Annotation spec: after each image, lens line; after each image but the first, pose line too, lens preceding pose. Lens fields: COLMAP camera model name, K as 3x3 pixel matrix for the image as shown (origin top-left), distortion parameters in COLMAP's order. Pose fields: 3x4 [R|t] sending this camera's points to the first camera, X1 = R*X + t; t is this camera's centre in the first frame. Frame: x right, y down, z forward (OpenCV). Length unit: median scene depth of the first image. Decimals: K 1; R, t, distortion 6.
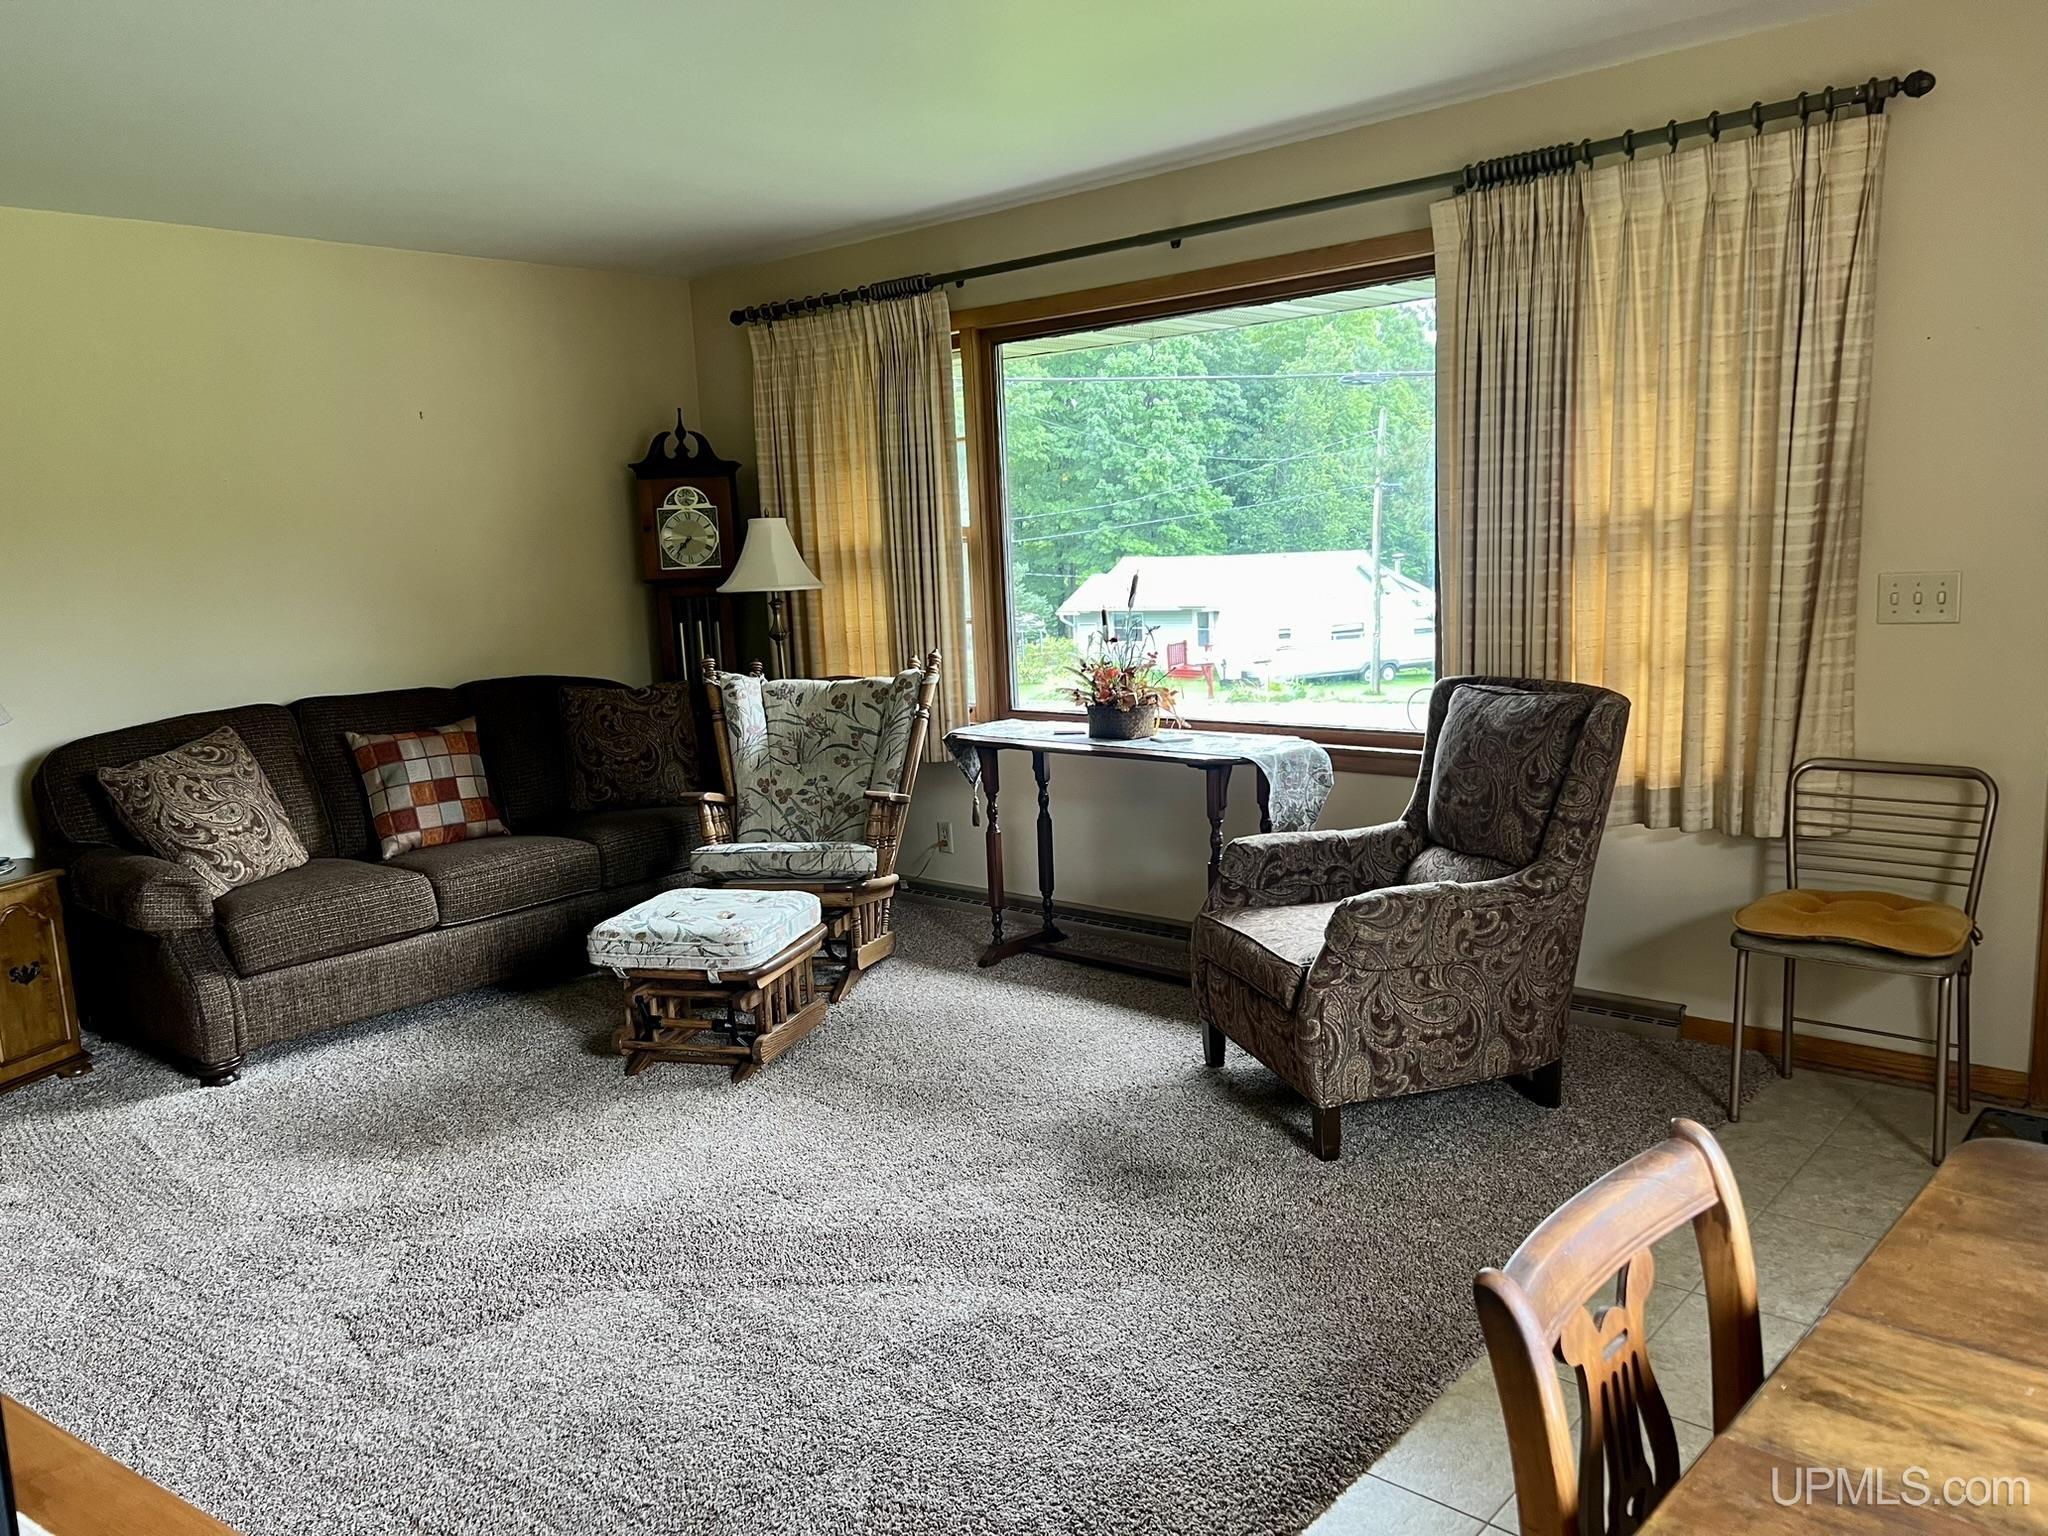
lens RADIAL K [[1529.1, 0, 1021.8], [0, 1529.1, 767.8], [0, 0, 1]] dist [0.012135, 0.001444]
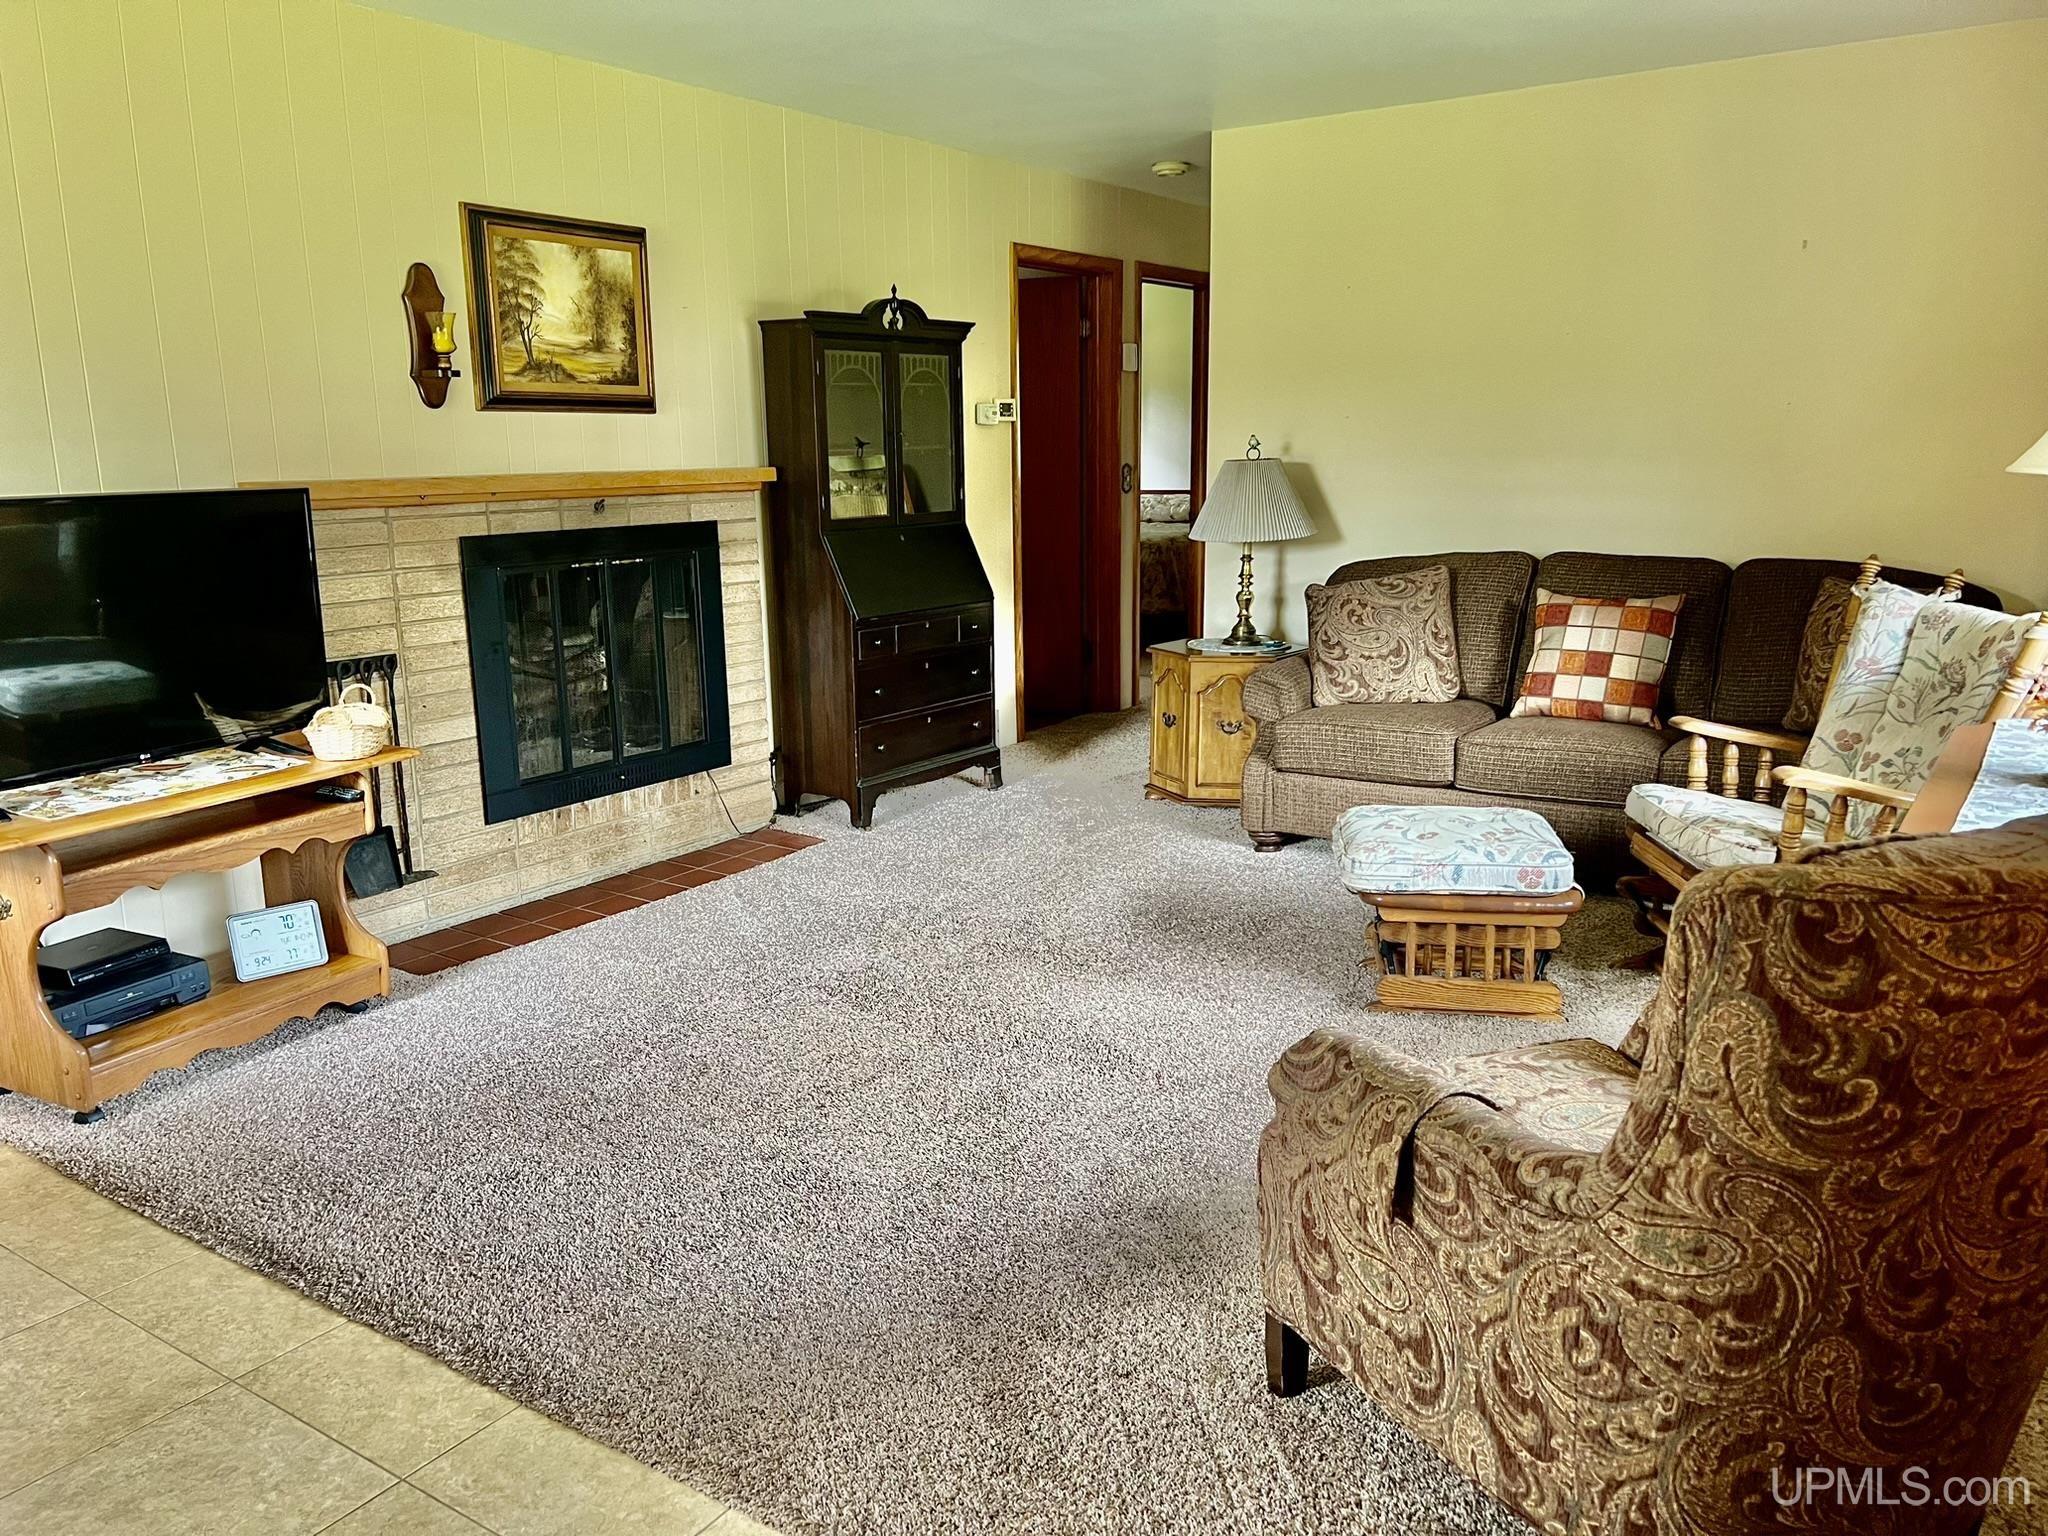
lens RADIAL K [[1529.1, 0, 1021.7], [0, 1529.1, 776.0], [0, 0, 1]] dist [0.012135, 0.001444]
pose [[0.121848, 0.252760, -0.959826, 0.523989], [-0.138667, 0.961883, 0.235698, -0.096140], [0.982815, 0.104377, 0.152253, 0.531632]]
